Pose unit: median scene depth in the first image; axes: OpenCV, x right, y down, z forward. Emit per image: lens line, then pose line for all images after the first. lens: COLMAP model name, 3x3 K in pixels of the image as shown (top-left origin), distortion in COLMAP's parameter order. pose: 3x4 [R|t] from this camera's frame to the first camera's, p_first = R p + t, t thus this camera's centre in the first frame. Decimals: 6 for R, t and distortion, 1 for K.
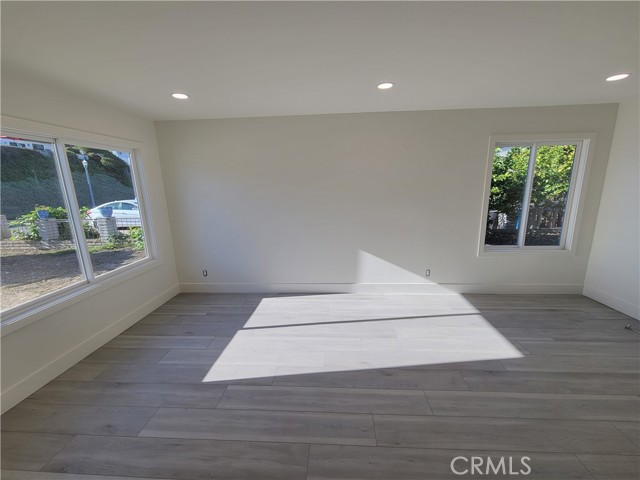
lens RADIAL K [[262.5, 0, 323.2], [0, 262.5, 242.2], [0, 0, 1]] dist [-0.000736, -0.000758]
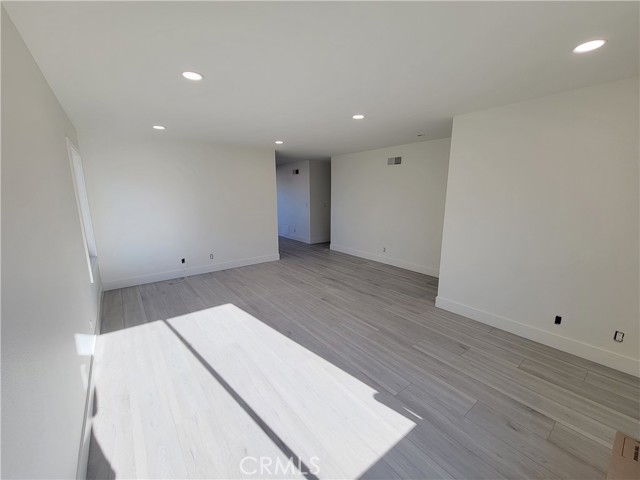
lens RADIAL K [[259.5, 0, 323.3], [0, 259.5, 240.2], [0, 0, 1]] dist [0.000556, 0.000180]
pose [[-0.664163, -0.113437, 0.738931, -0.539251], [0.176767, 0.936564, 0.302657, -0.211548], [-0.726389, 0.331632, -0.601979, 1.026559]]
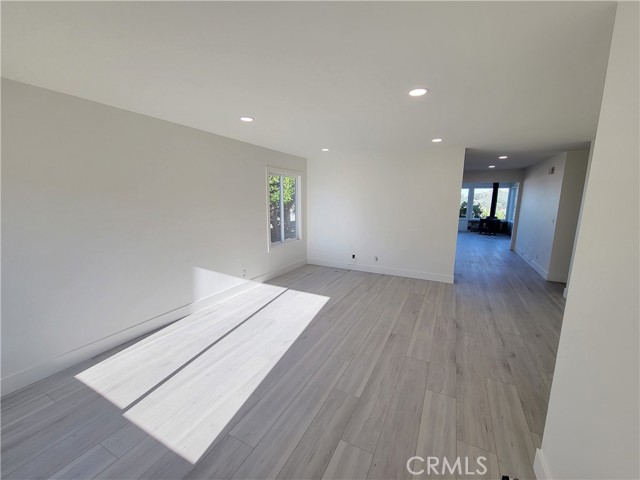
lens RADIAL K [[262.5, 0, 323.2], [0, 262.5, 242.2], [0, 0, 1]] dist [-0.000736, -0.000758]
pose [[0.390788, -0.130999, 0.911112, -0.604838], [0.183207, 0.981087, 0.062480, -0.033540], [-0.902065, 0.142506, 0.407396, 0.195290]]
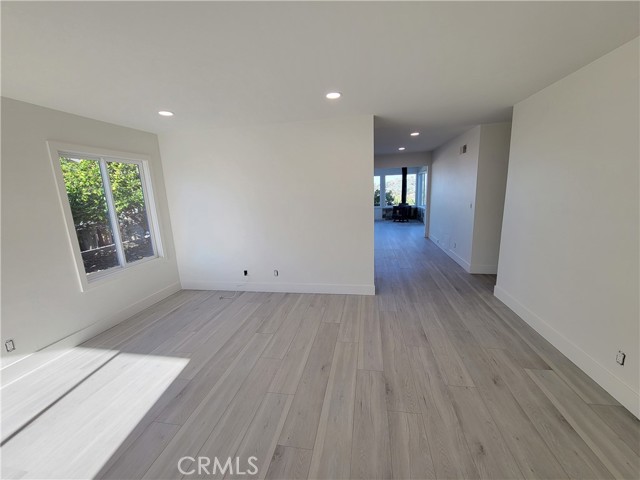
lens RADIAL K [[262.5, 0, 323.2], [0, 262.5, 242.2], [0, 0, 1]] dist [-0.000736, -0.000758]
pose [[0.109672, -0.180497, 0.977442, -0.090090], [0.250704, 0.956603, 0.148519, -0.026714], [-0.961831, 0.228760, 0.150164, 0.160609]]
